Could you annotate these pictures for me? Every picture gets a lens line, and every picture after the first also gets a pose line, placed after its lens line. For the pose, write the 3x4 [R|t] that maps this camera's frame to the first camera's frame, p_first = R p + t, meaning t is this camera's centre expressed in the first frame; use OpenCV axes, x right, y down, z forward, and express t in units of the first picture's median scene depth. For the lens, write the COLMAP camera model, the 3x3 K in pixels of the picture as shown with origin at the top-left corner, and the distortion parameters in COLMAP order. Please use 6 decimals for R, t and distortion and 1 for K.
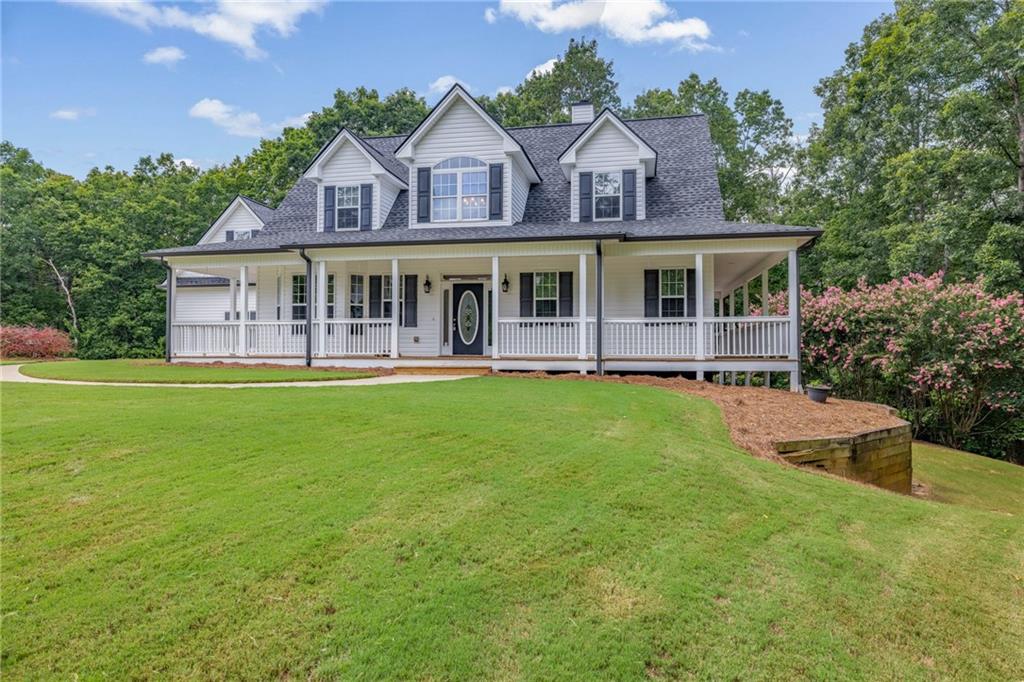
lens RADIAL K [[663.1, 0, 512.0], [0, 663.1, 341.0], [0, 0, 1]] dist [0.000321, 0.001905]
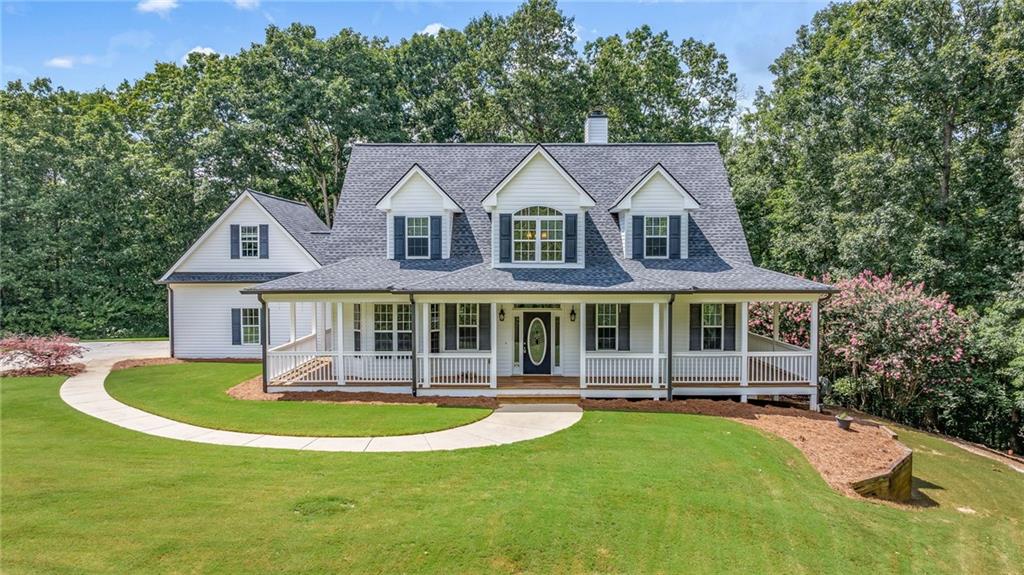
lens RADIAL K [[804.7, 0, 512.0], [0, 804.7, 287.5], [0, 0, 1]] dist [-0.025428, -0.004800]
pose [[0.979934, -0.010795, 0.199032, -0.357091], [-0.001042, 0.998241, 0.059274, -0.196348], [-0.199322, -0.058292, 0.978199, -0.313708]]
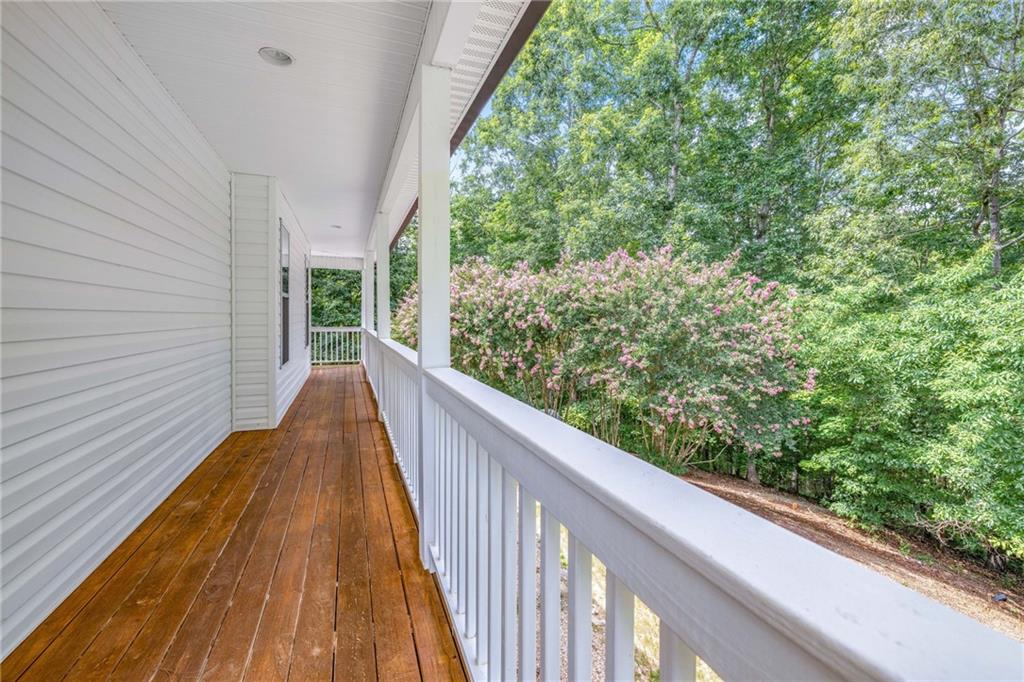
lens RADIAL K [[431.2, 0, 509.8], [0, 431.2, 328.5], [0, 0, 1]] dist [0.001706, 0.000685]
pose [[0.845164, -0.005906, 0.534475, 0.306512], [-0.012987, 0.999417, 0.031580, -0.034972], [-0.534349, -0.033631, 0.844594, 0.834618]]
